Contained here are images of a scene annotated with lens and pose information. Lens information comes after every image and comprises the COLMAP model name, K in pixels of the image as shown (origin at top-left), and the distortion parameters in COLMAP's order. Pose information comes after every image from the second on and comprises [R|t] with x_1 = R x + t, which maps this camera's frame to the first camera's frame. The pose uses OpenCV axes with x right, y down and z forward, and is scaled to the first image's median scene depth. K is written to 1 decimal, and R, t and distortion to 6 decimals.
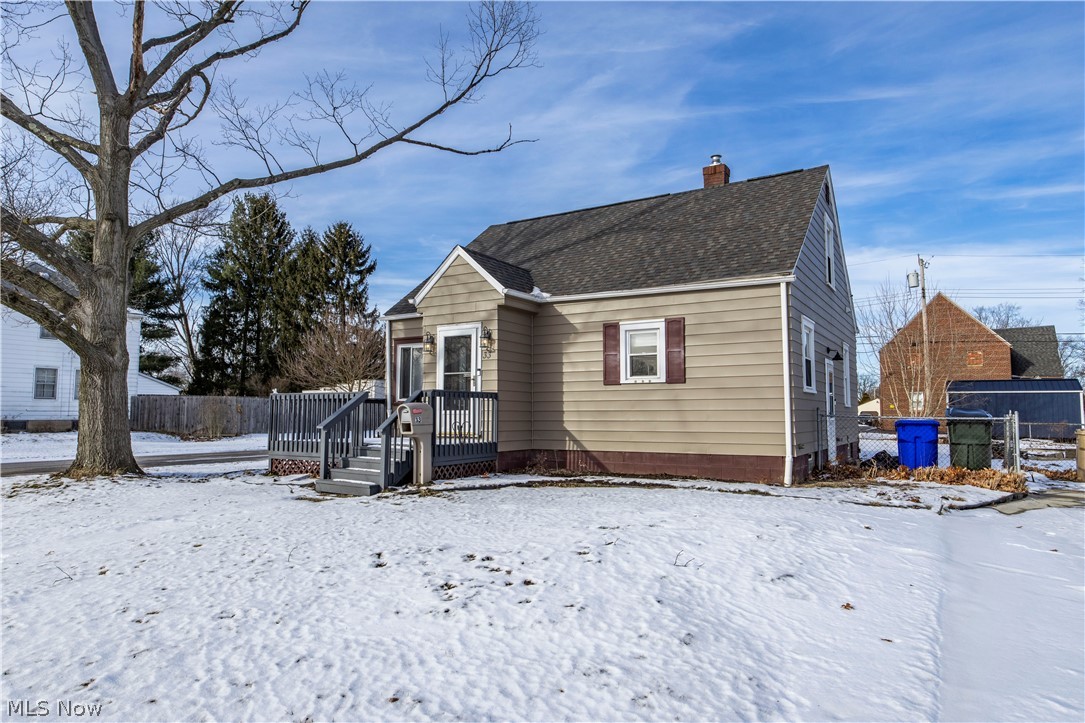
lens RADIAL K [[669.2, 0, 542.5], [0, 669.2, 361.5], [0, 0, 1]] dist [0.003036, 0.001450]
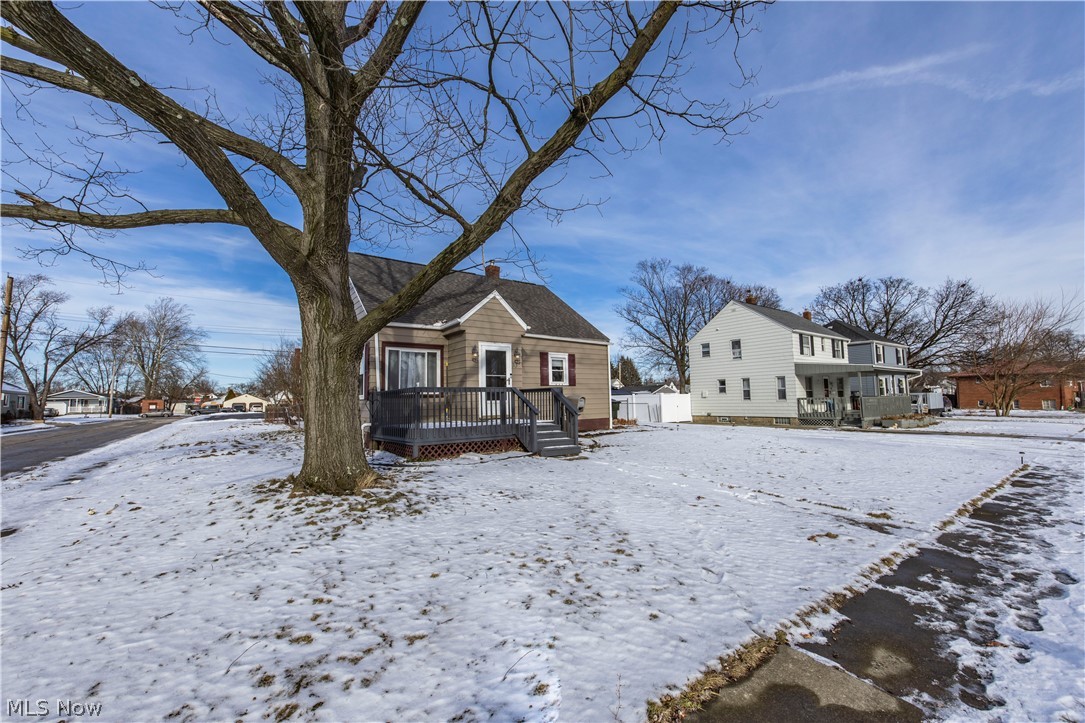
lens RADIAL K [[439.0, 0, 542.5], [0, 439.0, 361.5], [0, 0, 1]] dist [-0.001831, 0.000166]
pose [[0.366833, 0.072043, 0.927493, -0.855410], [-0.053707, 0.996974, -0.056199, 0.030584], [-0.928735, -0.029197, 0.369593, 0.463897]]
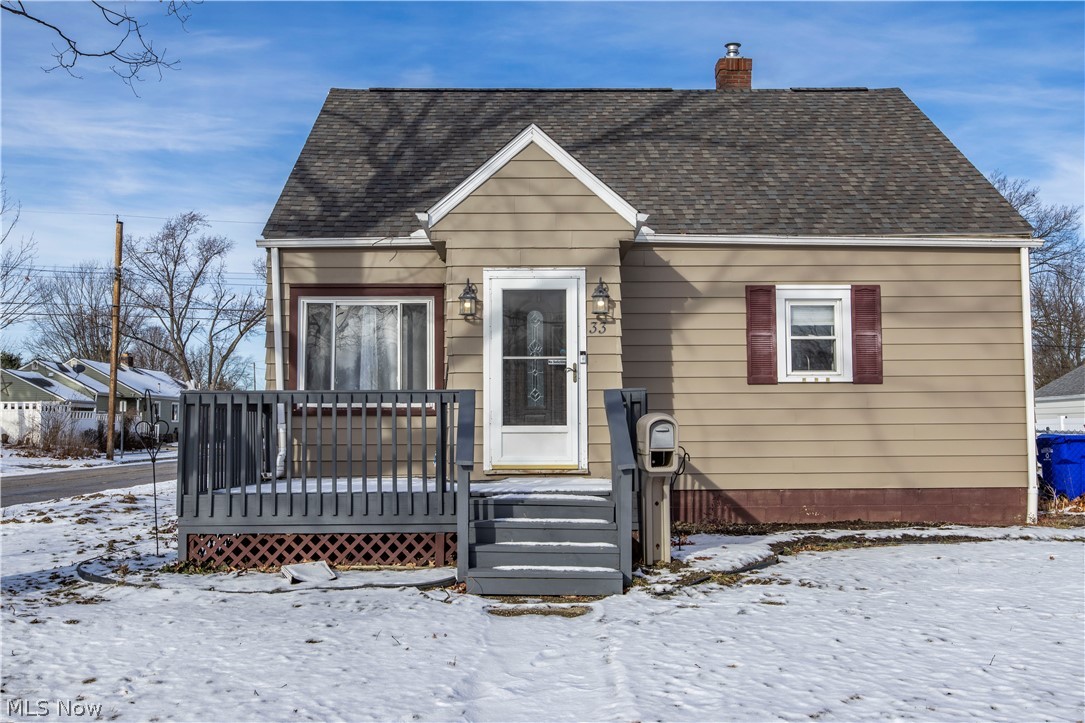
lens RADIAL K [[1024.8, 0, 542.5], [0, 1024.8, 361.5], [0, 0, 1]] dist [0.007429, 0.004855]
pose [[0.844668, 0.027688, 0.534574, -0.487963], [-0.036646, 0.999309, 0.006146, 0.012930], [-0.534034, -0.024781, 0.845100, 0.245004]]
